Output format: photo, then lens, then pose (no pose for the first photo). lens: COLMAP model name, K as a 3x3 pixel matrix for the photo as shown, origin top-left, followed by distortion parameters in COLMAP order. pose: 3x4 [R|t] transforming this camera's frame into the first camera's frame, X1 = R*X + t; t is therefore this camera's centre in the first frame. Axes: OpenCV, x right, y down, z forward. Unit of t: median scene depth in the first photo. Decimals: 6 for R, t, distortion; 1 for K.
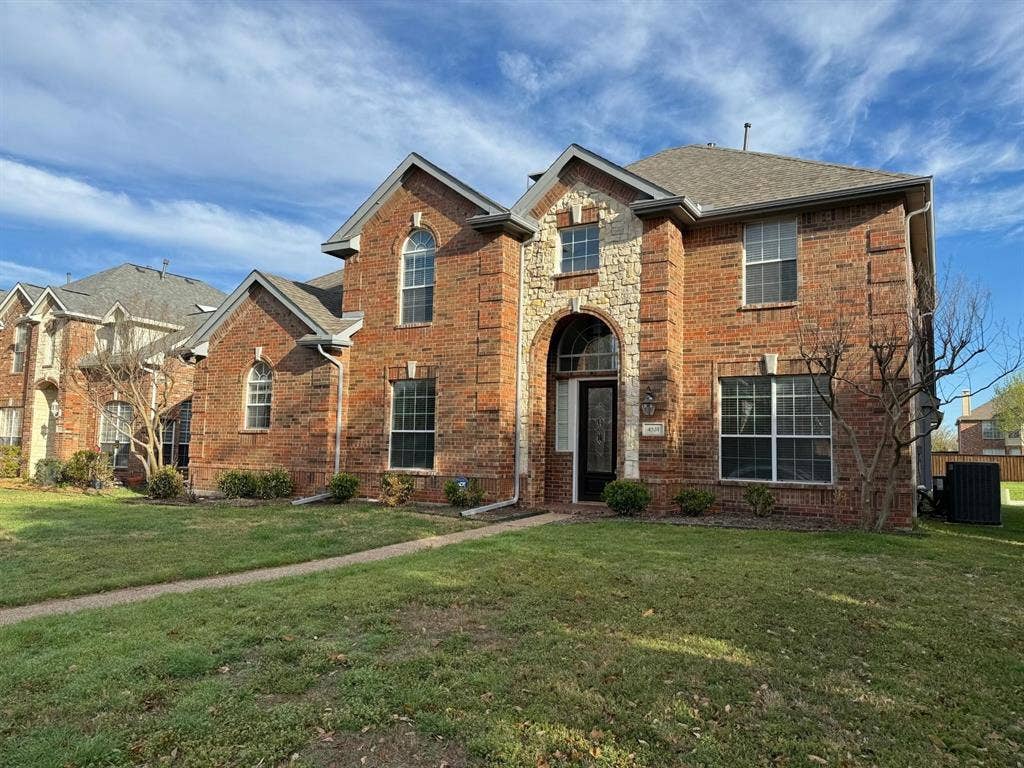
lens RADIAL K [[762.0, 0, 520.1], [0, 762.0, 386.0], [0, 0, 1]] dist [0.033579, -0.037917]
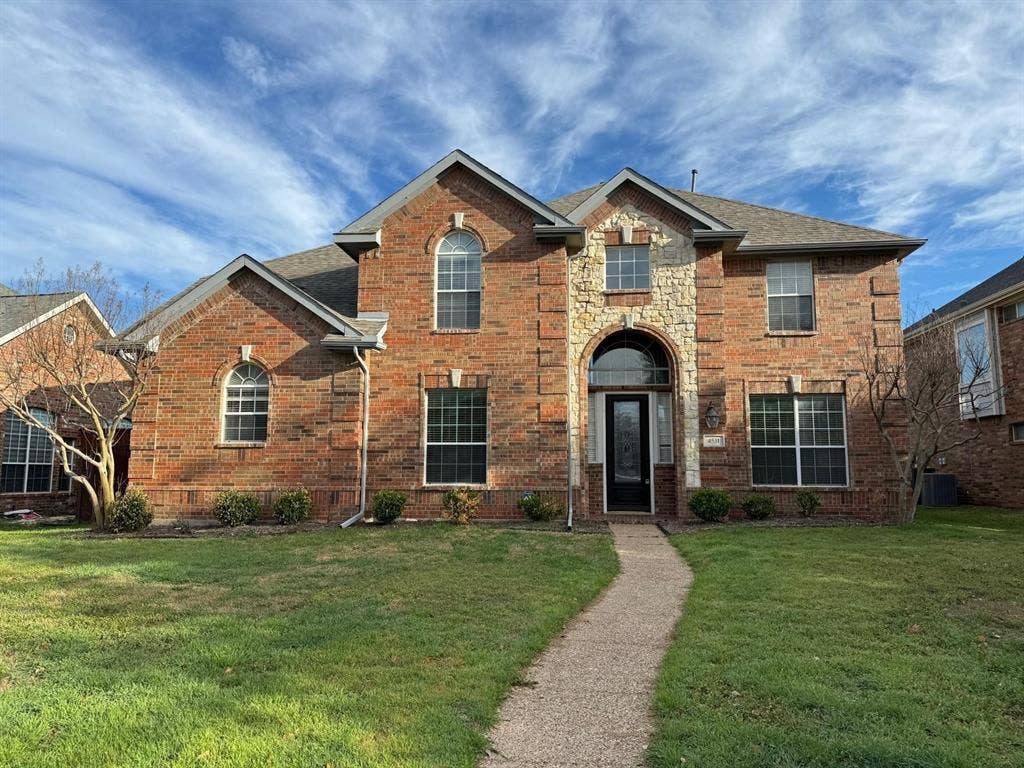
lens RADIAL K [[762.0, 0, 520.2], [0, 762.0, 385.1], [0, 0, 1]] dist [0.033579, -0.037917]
pose [[0.903569, 0.030137, 0.427382, -0.451788], [-0.019591, 0.999386, -0.029053, 0.012251], [-0.427995, 0.017879, 0.903604, 0.112570]]
